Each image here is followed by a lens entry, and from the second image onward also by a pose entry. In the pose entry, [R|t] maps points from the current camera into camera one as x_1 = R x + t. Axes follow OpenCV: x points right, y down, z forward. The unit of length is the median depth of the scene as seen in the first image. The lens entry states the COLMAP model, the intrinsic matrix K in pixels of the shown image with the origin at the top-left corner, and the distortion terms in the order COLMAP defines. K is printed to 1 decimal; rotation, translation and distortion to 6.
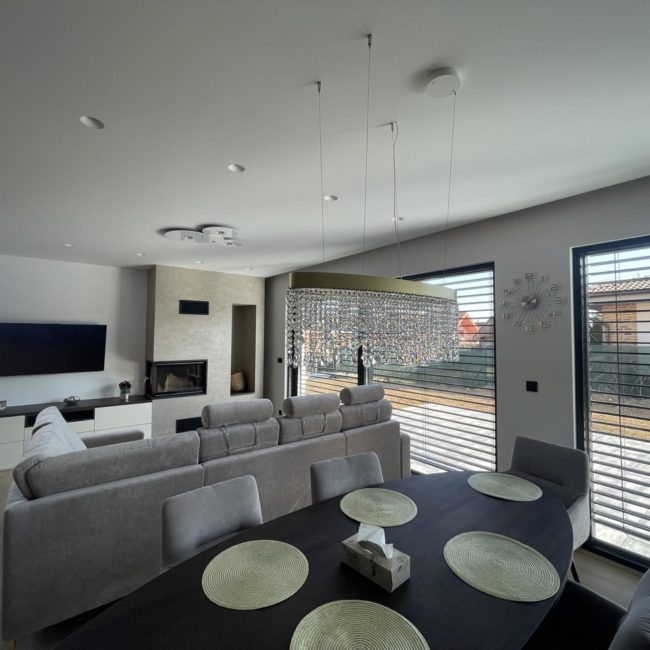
lens RADIAL K [[354.2, 0, 326.4], [0, 354.2, 323.2], [0, 0, 1]] dist [-0.000162, 0.001959]
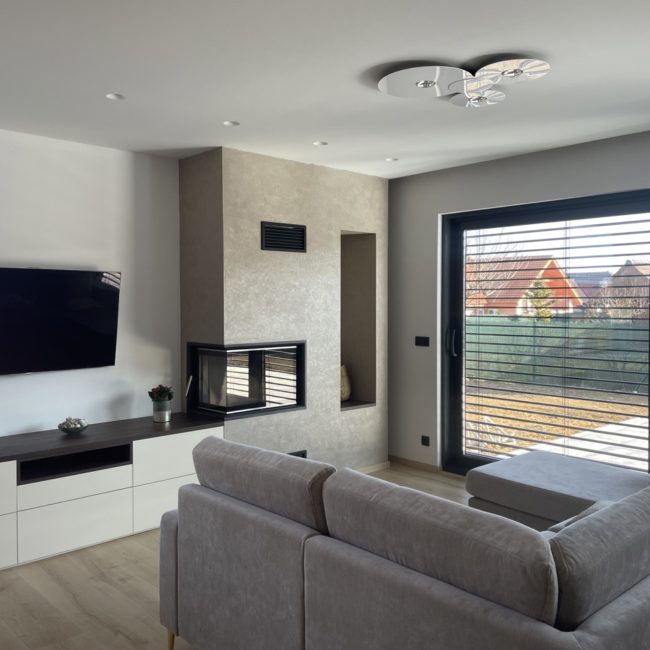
lens RADIAL K [[658.1, 0, 324.1], [0, 658.1, 327.8], [0, 0, 1]] dist [0.078923, -0.006885]
pose [[0.995736, -0.010010, 0.091709, -0.658220], [0.002909, 0.997009, 0.077237, 0.018310], [-0.092207, -0.076641, 0.992786, 0.100933]]
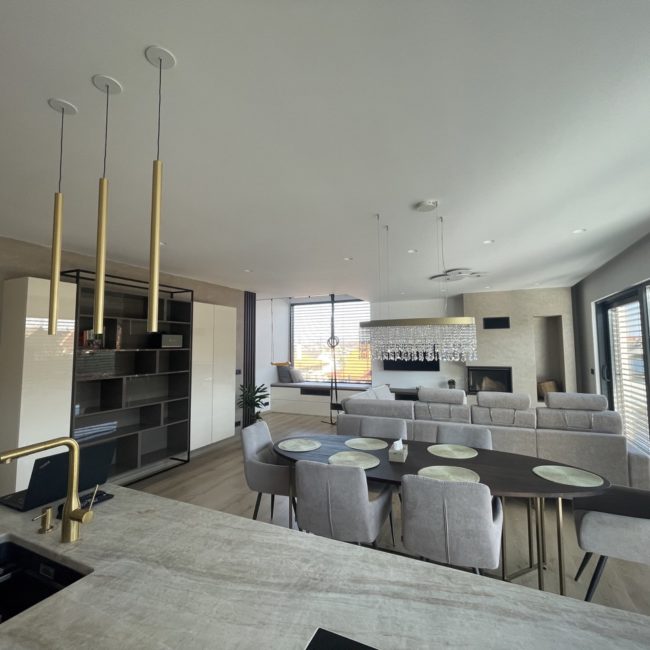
lens RADIAL K [[359.8, 0, 324.4], [0, 359.8, 318.6], [0, 0, 1]] dist [-0.015376, 0.002322]
pose [[0.459534, -0.079970, -0.884553, 0.720539], [0.041808, 0.996782, -0.068397, -0.000490], [0.887176, -0.005551, 0.461398, -0.138518]]
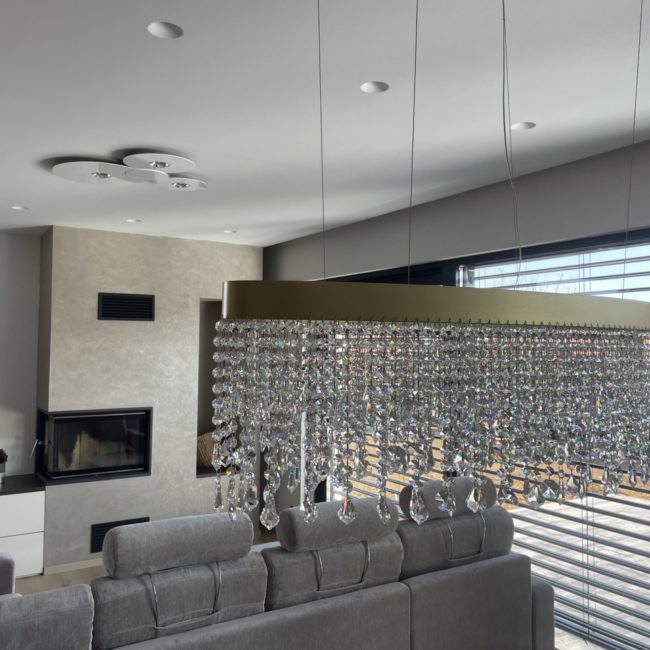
lens RADIAL K [[664.0, 0, 332.0], [0, 664.0, 323.2], [0, 0, 1]] dist [0.044235, -0.017793]
pose [[0.995389, -0.002057, -0.095902, 0.032524], [0.002147, 0.999997, 0.000834, -0.034085], [0.095900, -0.001036, 0.995390, 0.093847]]
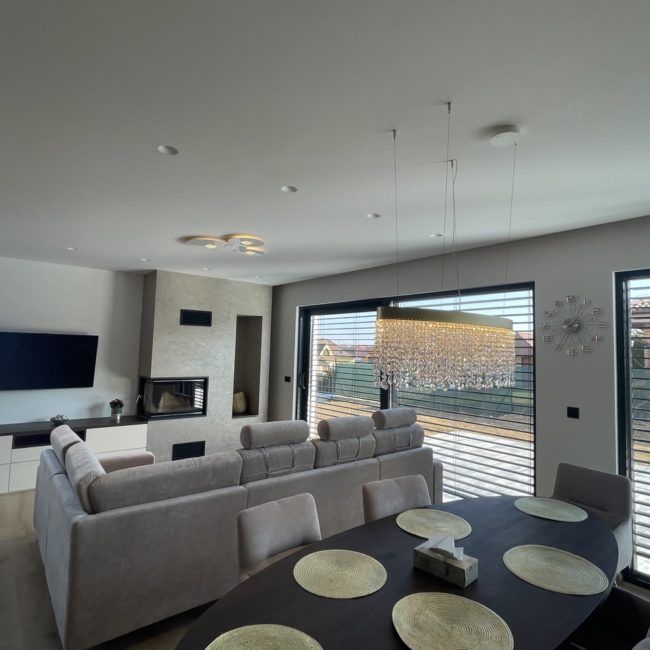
lens RADIAL K [[427.3, 0, 327.4], [0, 427.3, 321.9], [0, 0, 1]] dist [0.003108, -0.002218]
pose [[0.999436, 0.023790, 0.023705, -0.109746], [-0.023084, 0.999294, -0.029655, -0.016982], [-0.024393, 0.029091, 0.999279, -0.138886]]
